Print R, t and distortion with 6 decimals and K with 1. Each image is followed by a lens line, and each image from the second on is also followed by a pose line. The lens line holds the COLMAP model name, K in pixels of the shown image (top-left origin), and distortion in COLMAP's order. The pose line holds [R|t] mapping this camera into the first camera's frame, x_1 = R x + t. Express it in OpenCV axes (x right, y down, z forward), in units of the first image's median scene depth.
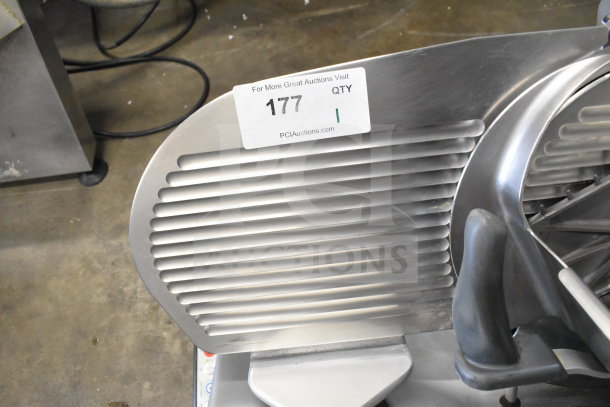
lens RADIAL K [[461.1, 0, 303.0], [0, 461.1, 214.6], [0, 0, 1]] dist [-0.085231, 0.009552]
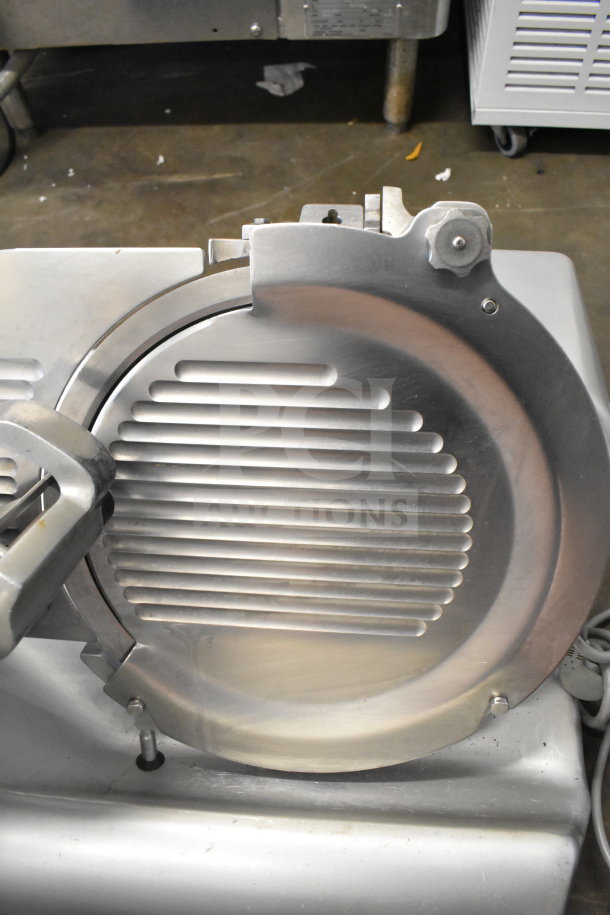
lens RADIAL K [[691.7, 0, 306.0], [0, 691.7, 457.8], [0, 0, 1]] dist [-0.085231, 0.009552]
pose [[0.988038, 0.149331, -0.038475, 0.365709], [-0.149544, 0.988751, -0.002694, -0.047886], [0.037640, 0.008415, 0.999256, -0.044586]]
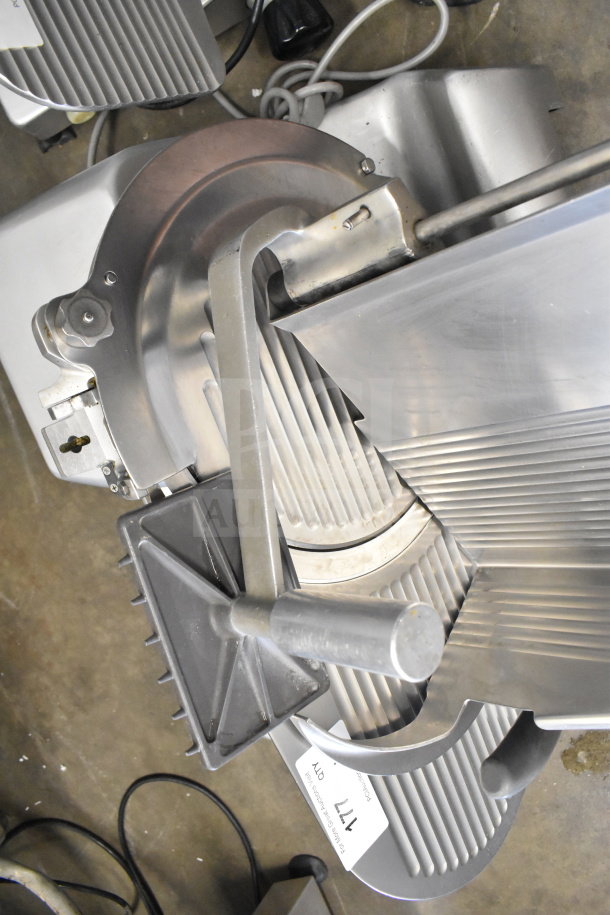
lens RADIAL K [[691.7, 0, 300.3], [0, 691.7, 449.2], [0, 0, 1]] dist [-0.085231, 0.009552]
pose [[-0.260444, -0.960728, -0.095765, 0.342344], [0.921569, -0.276946, 0.272052, -0.201071], [-0.287890, -0.017399, 0.957505, -0.121904]]
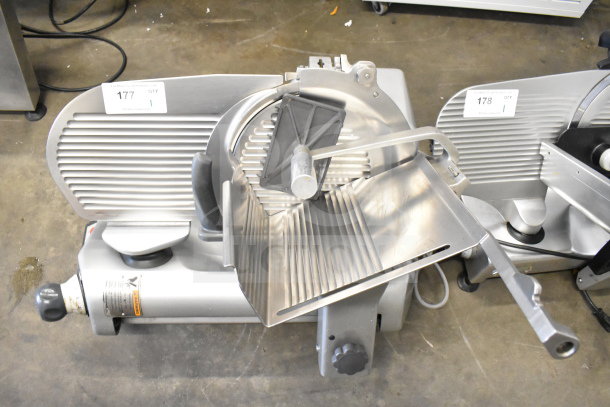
lens RADIAL K [[461.1, 0, 306.7], [0, 461.1, 202.2], [0, 0, 1]] dist [-0.085231, 0.009552]
pose [[0.985740, 0.128282, 0.108901, 0.247707], [-0.132613, 0.990603, 0.033470, 0.027230], [-0.103584, -0.047434, 0.993489, -0.473793]]
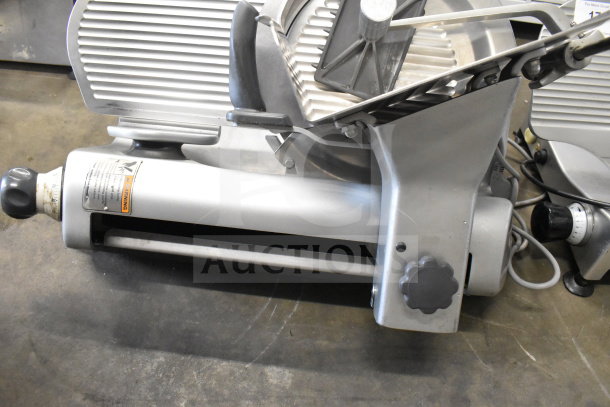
lens RADIAL K [[461.1, 0, 307.7], [0, 461.1, 201.6], [0, 0, 1]] dist [-0.085231, 0.009552]
pose [[0.970154, 0.239022, -0.040871, 0.315444], [-0.241800, 0.940834, -0.237412, 0.381128], [-0.018293, 0.240209, 0.970549, -0.206481]]
